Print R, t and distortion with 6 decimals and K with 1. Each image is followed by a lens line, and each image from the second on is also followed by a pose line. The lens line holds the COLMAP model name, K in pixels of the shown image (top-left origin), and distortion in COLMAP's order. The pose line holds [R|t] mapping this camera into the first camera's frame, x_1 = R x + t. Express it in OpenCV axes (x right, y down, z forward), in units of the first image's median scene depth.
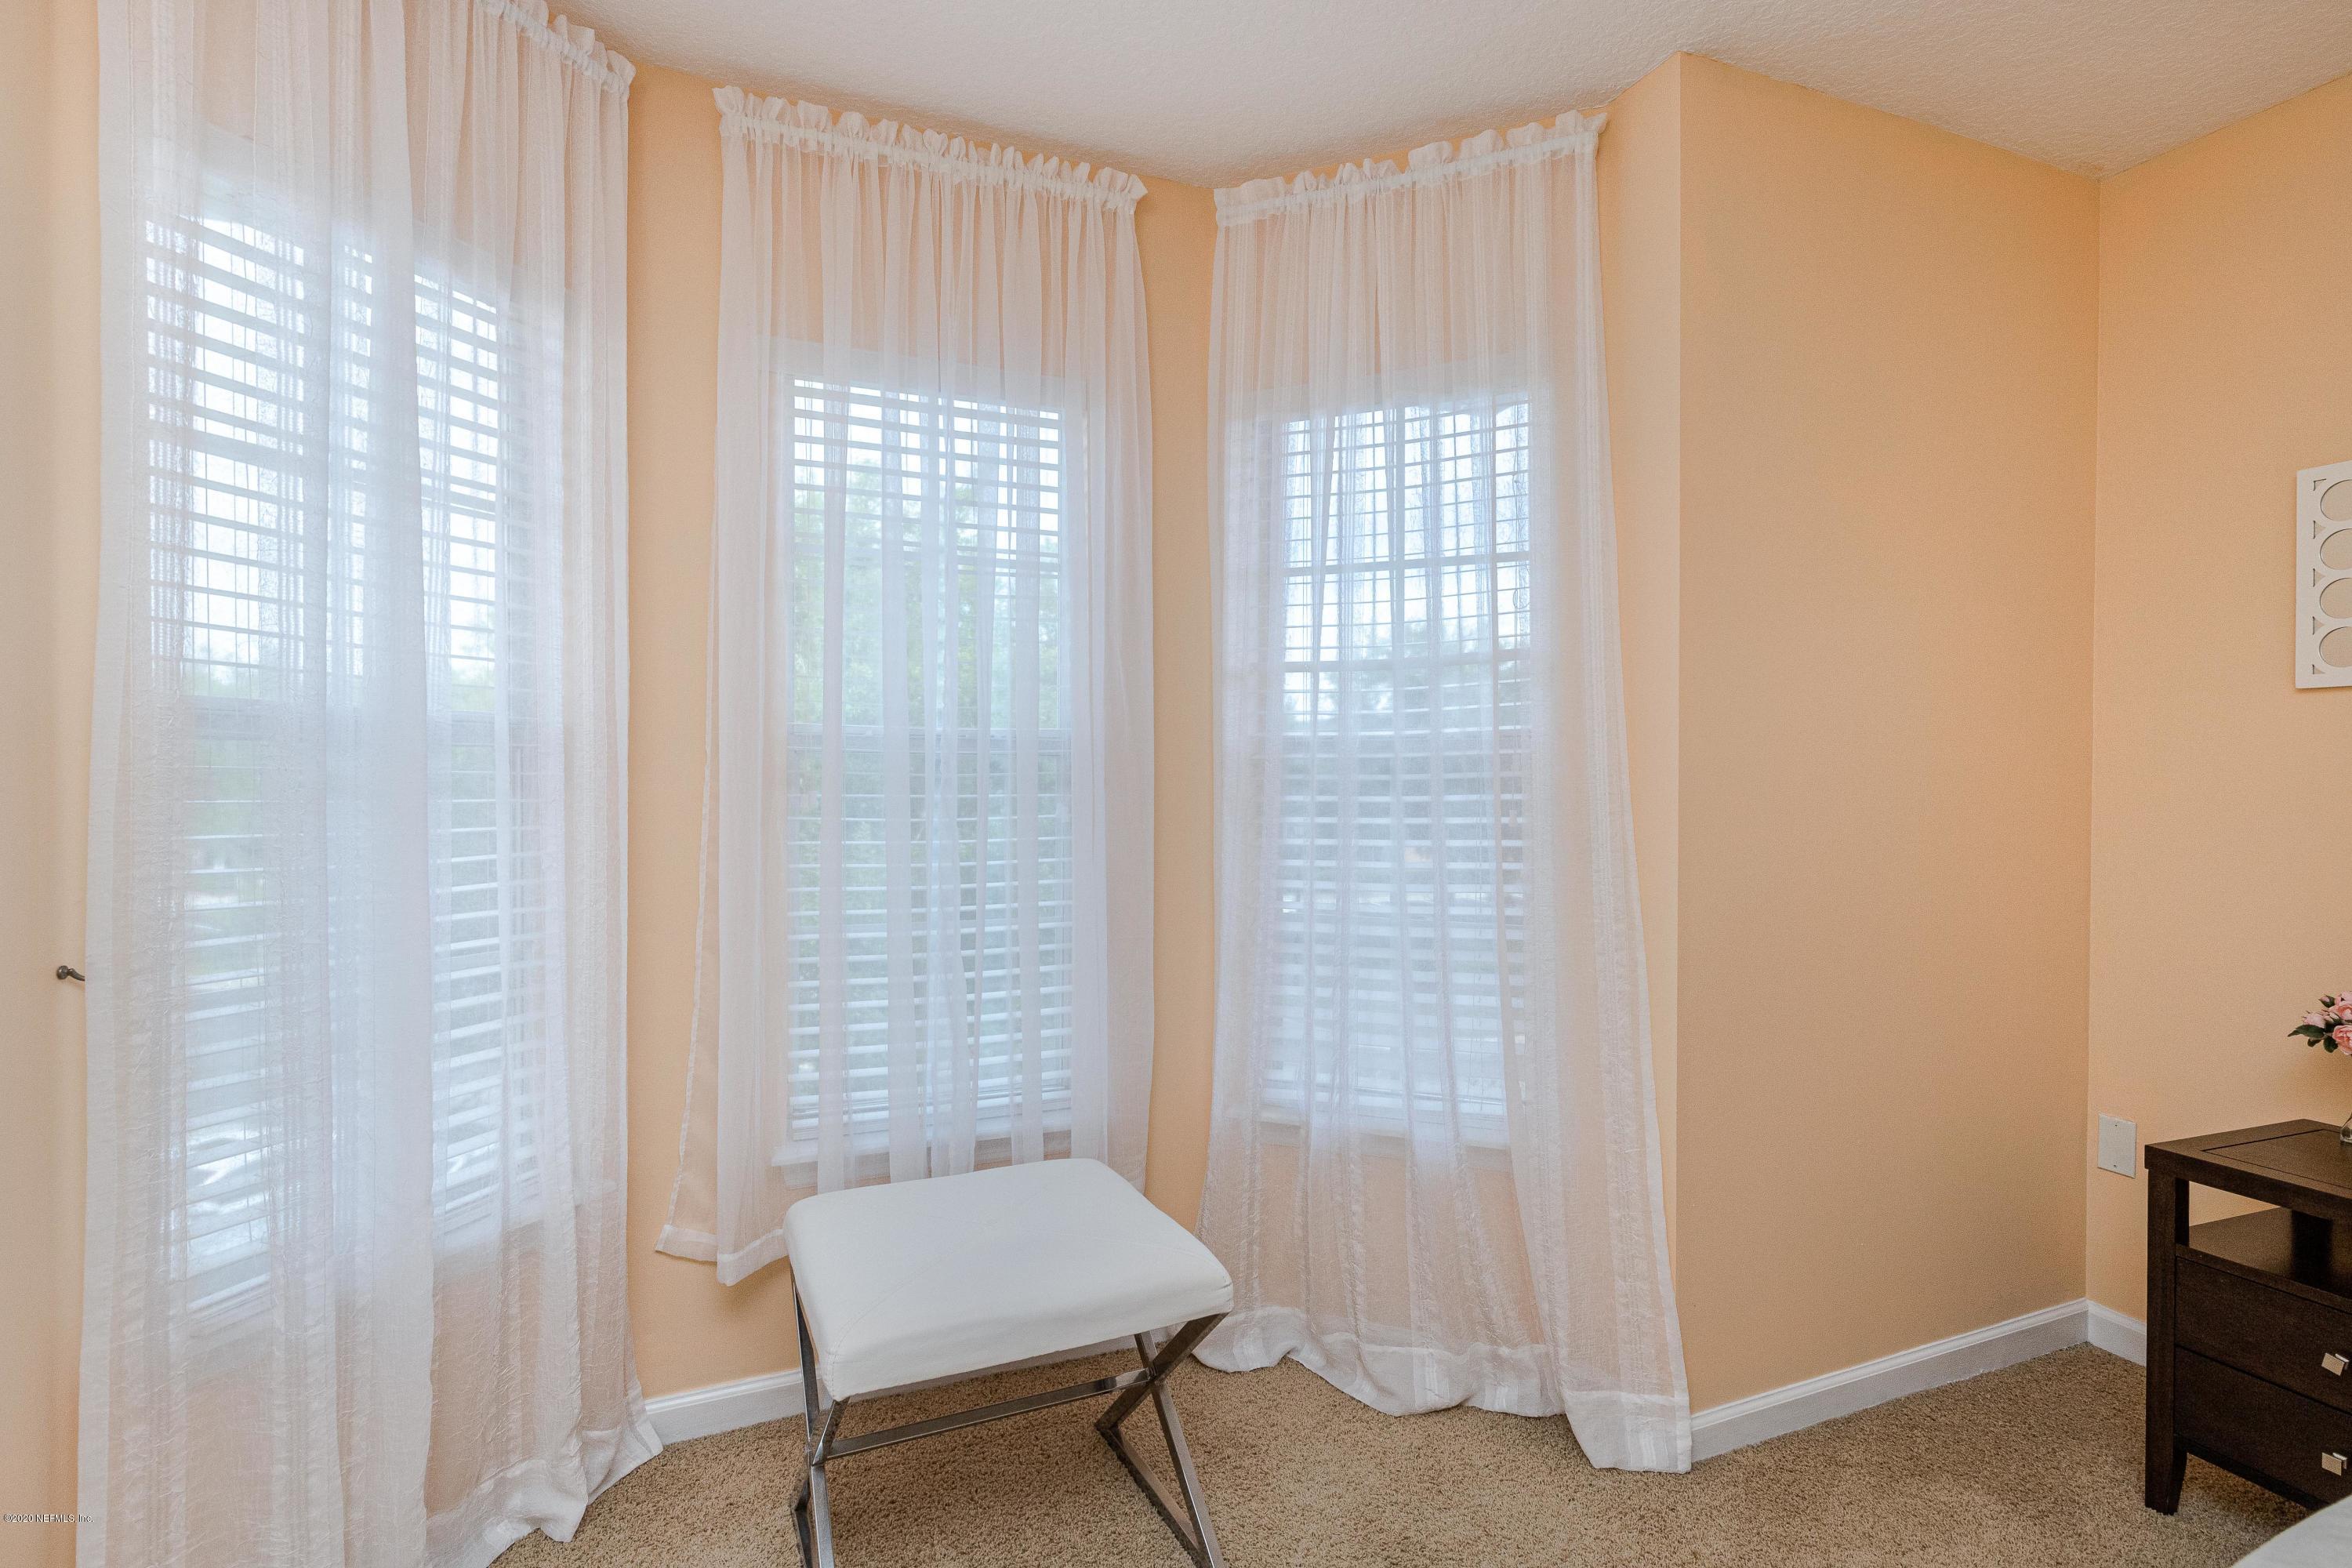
lens RADIAL K [[1137.6, 0, 1181.1], [0, 1137.6, 803.1], [0, 0, 1]] dist [0.006951, -0.000175]
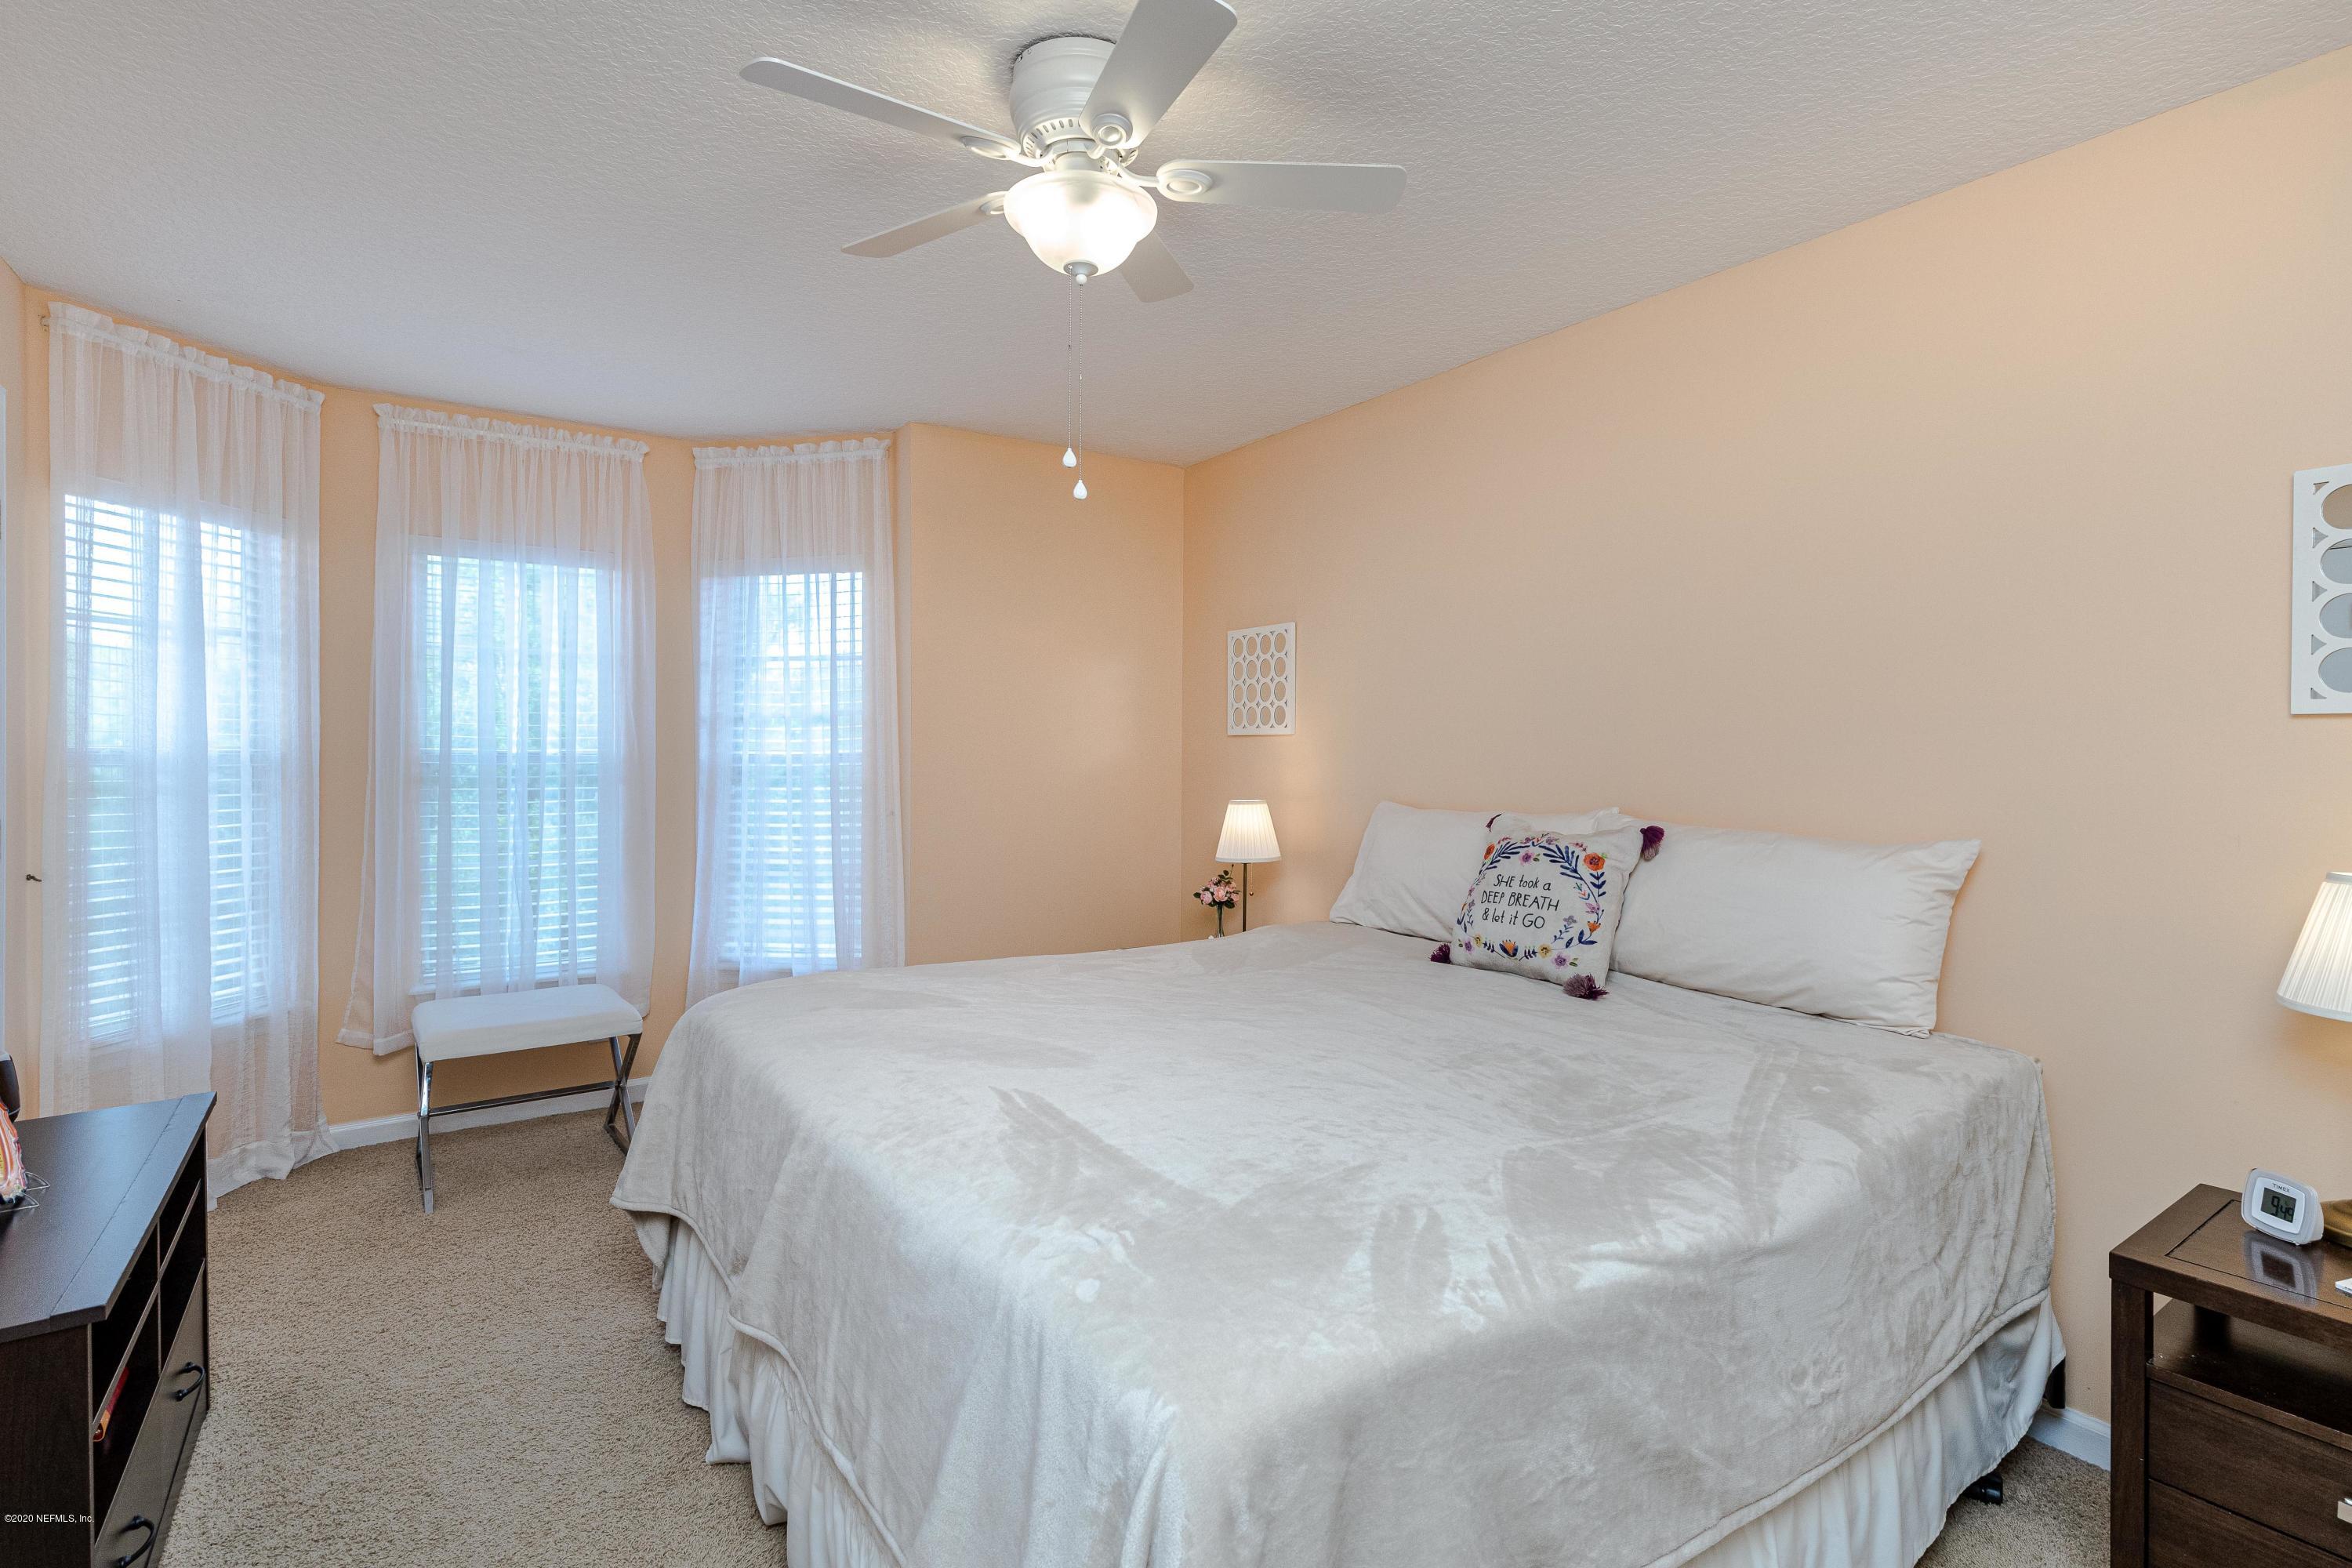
lens RADIAL K [[1137.6, 0, 1174.7], [0, 1137.6, 774.7], [0, 0, 1]] dist [0.006951, -0.000175]
pose [[0.980935, 0.004606, 0.194281, 0.472296], [-0.005196, 0.999983, 0.002526, -0.040640], [-0.194266, -0.003487, 0.980943, -0.996243]]
